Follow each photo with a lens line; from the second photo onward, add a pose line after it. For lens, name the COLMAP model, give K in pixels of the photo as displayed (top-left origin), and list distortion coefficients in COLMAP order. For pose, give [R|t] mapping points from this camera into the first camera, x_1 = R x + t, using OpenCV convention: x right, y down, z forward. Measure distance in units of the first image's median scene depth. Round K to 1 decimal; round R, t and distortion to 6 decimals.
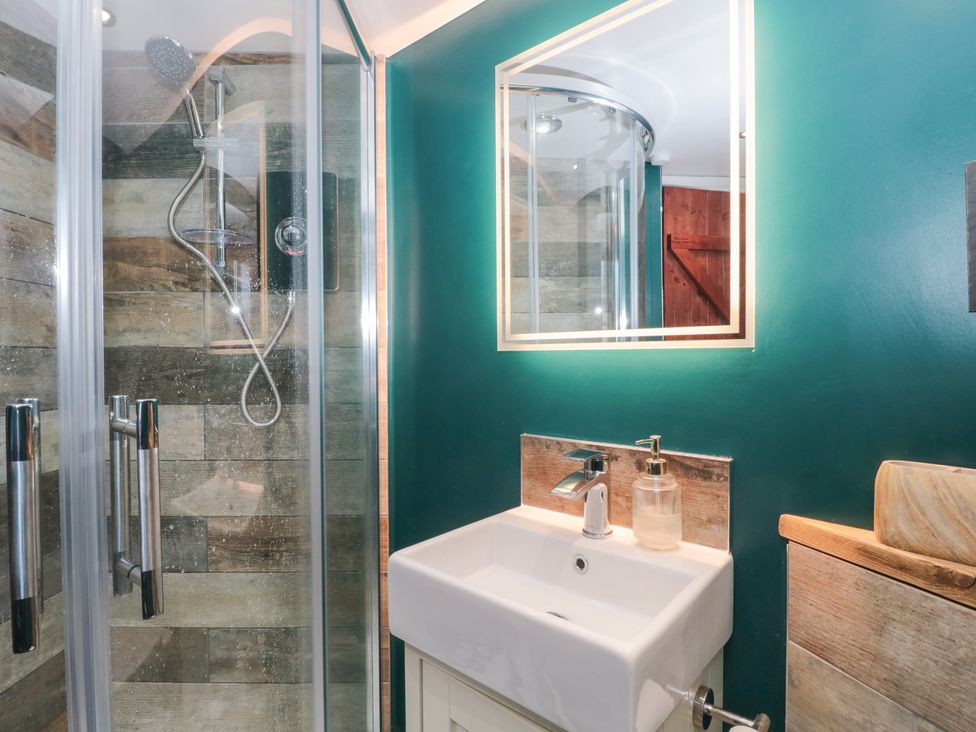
lens RADIAL K [[516.0, 0, 487.2], [0, 516.0, 360.9], [0, 0, 1]] dist [0.001921, -0.014425]
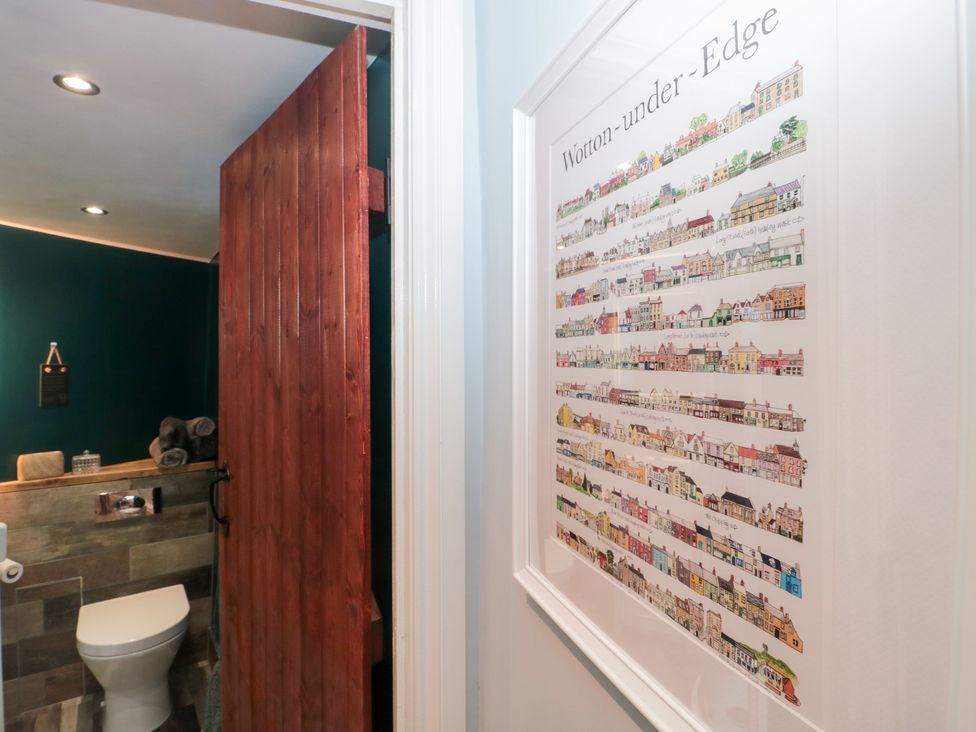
lens RADIAL K [[508.1, 0, 484.9], [0, 508.1, 361.5], [0, 0, 1]] dist [0.005424, -0.015368]
pose [[-0.303820, -0.007843, 0.952697, -1.436231], [0.007129, 0.999919, 0.010505, -0.185755], [-0.952703, 0.009983, -0.303739, -0.359920]]
